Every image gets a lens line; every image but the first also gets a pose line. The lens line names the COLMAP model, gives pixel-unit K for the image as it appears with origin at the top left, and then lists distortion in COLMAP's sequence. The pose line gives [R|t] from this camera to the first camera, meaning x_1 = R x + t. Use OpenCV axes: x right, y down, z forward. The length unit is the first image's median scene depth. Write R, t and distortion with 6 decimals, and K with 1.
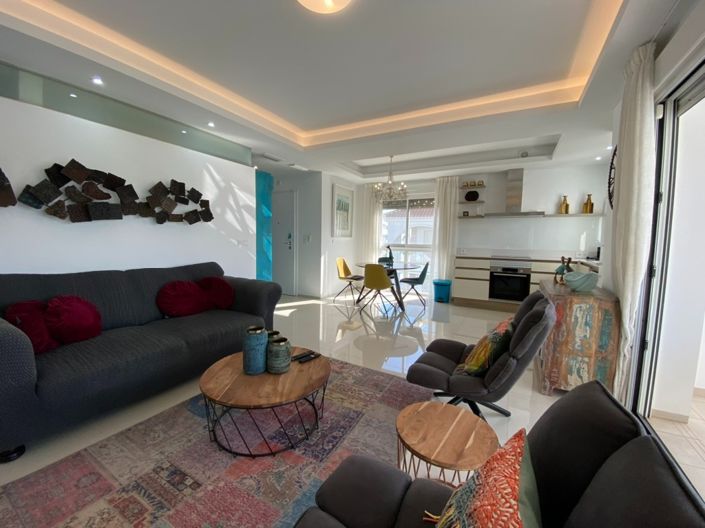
lens RADIAL K [[283.6, 0, 350.7], [0, 283.6, 261.6], [0, 0, 1]] dist [0.013784, -0.016415]
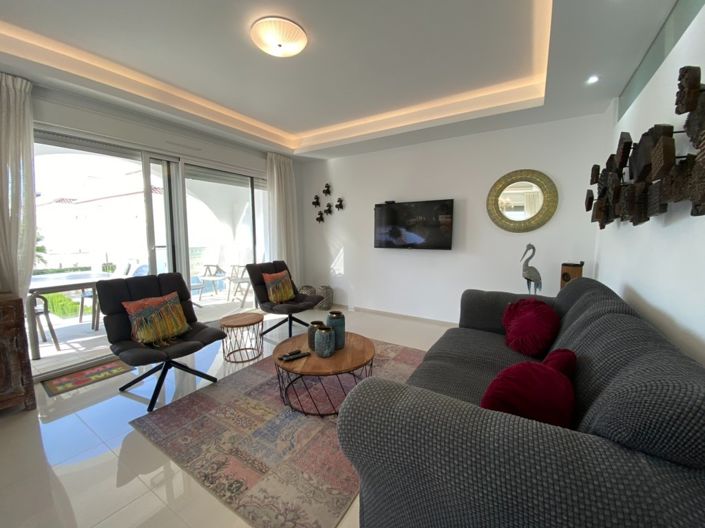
lens RADIAL K [[283.6, 0, 351.5], [0, 283.6, 263.0], [0, 0, 1]] dist [0.013784, -0.016415]
pose [[-0.998511, -0.026267, 0.047816, -0.367371], [-0.017371, 0.983922, 0.177755, -0.162932], [-0.051716, 0.176659, -0.982912, 1.739336]]
